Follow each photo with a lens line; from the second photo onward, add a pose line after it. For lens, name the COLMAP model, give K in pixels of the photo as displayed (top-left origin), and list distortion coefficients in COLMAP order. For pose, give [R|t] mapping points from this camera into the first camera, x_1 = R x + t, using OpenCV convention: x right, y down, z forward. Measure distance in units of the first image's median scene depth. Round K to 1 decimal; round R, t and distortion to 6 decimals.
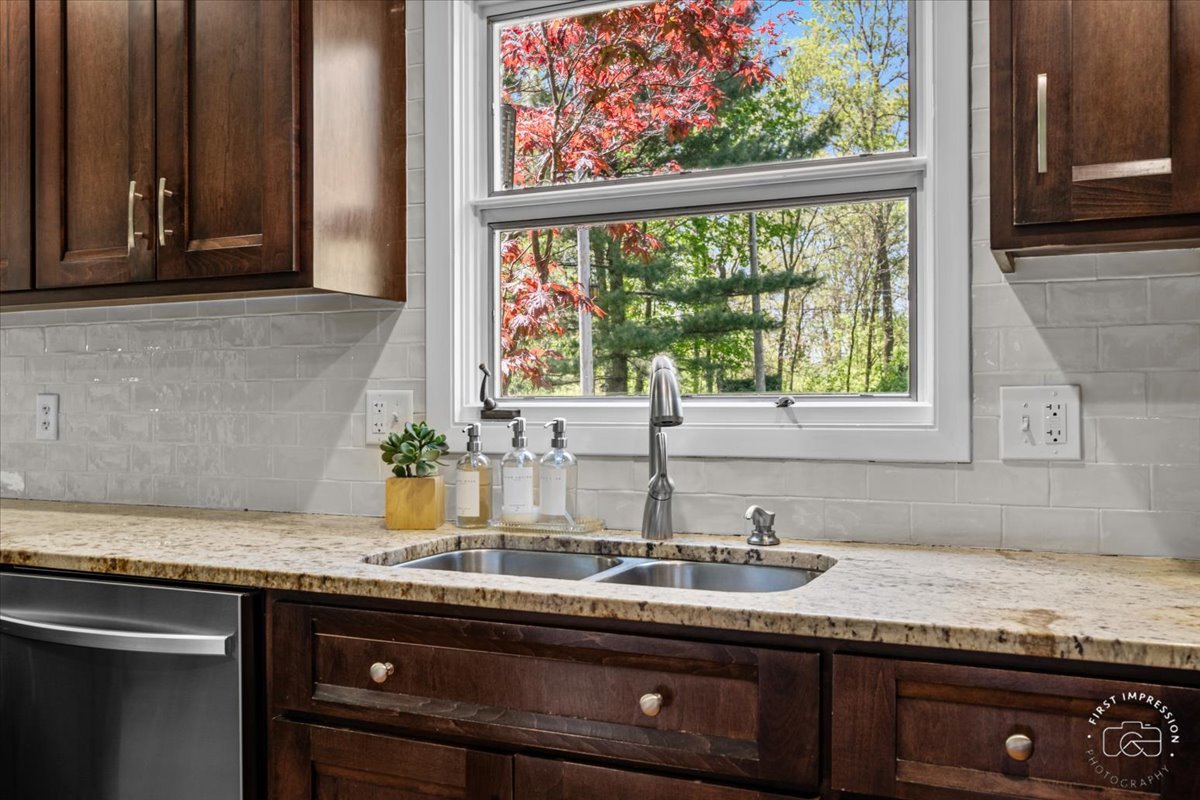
lens RADIAL K [[1045.2, 0, 601.0], [0, 1045.2, 406.4], [0, 0, 1]] dist [-0.002130, 0.012268]
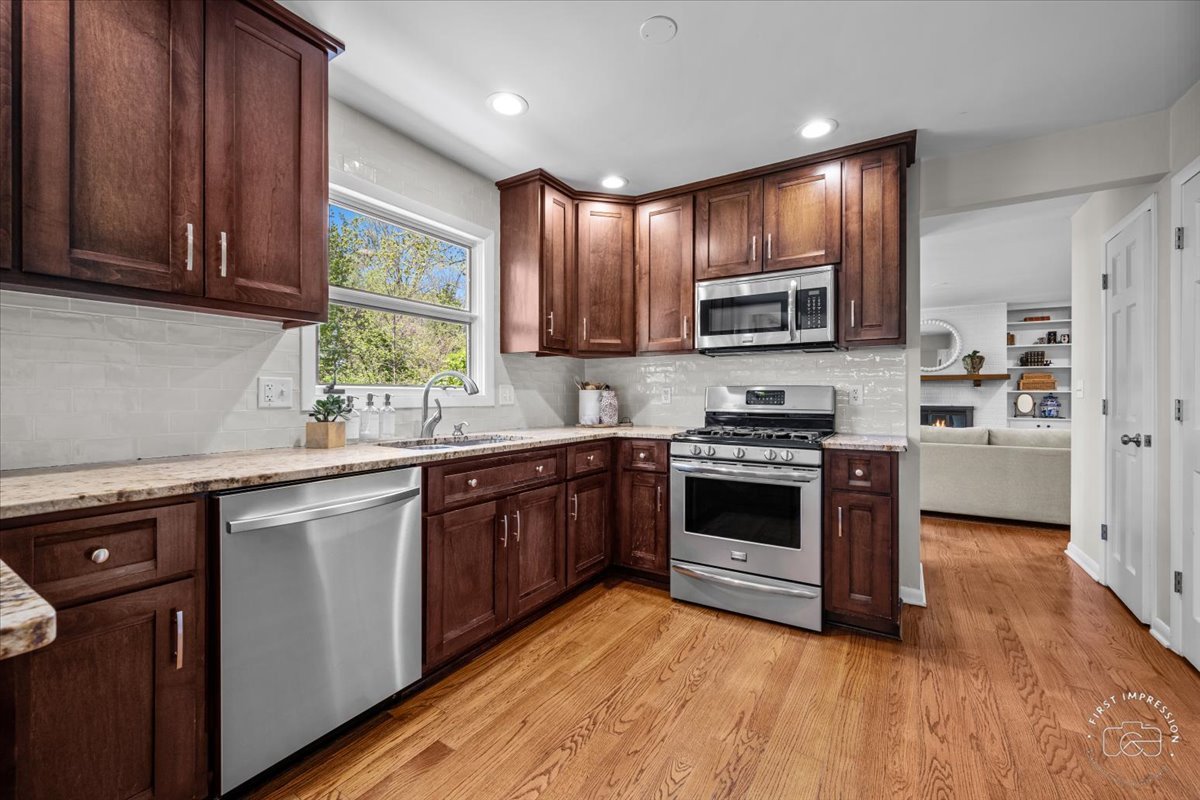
lens RADIAL K [[485.1, 0, 597.1], [0, 485.1, 393.7], [0, 0, 1]] dist [0.000646, 0.000081]
pose [[0.146015, 0.008668, 0.989244, -1.147234], [0.003012, 0.999953, -0.009206, 0.027263], [-0.989278, 0.004324, 0.145982, 0.399613]]
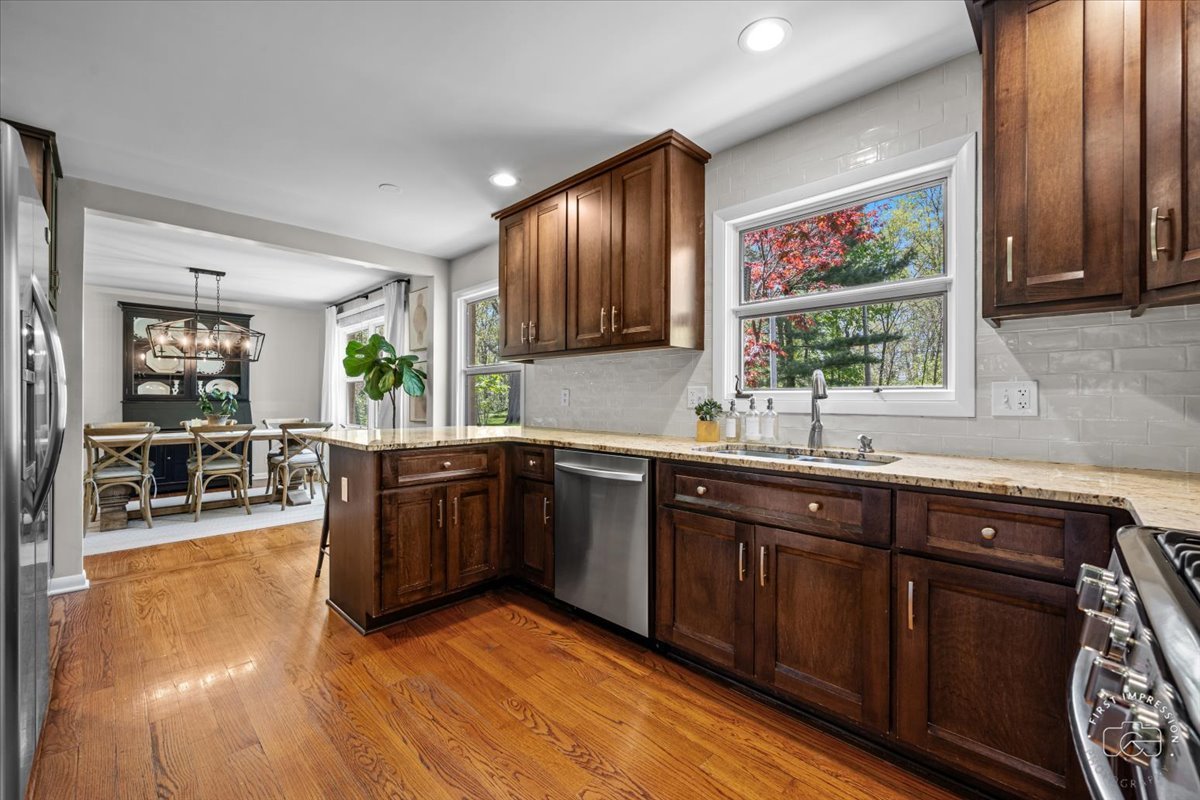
lens RADIAL K [[485.1, 0, 602.7], [0, 485.1, 398.9], [0, 0, 1]] dist [0.000646, 0.000081]
pose [[0.939189, 0.006943, -0.343329, -0.021227], [-0.009253, 0.999944, -0.005090, 0.026609], [0.343275, 0.007957, 0.939201, -0.187855]]
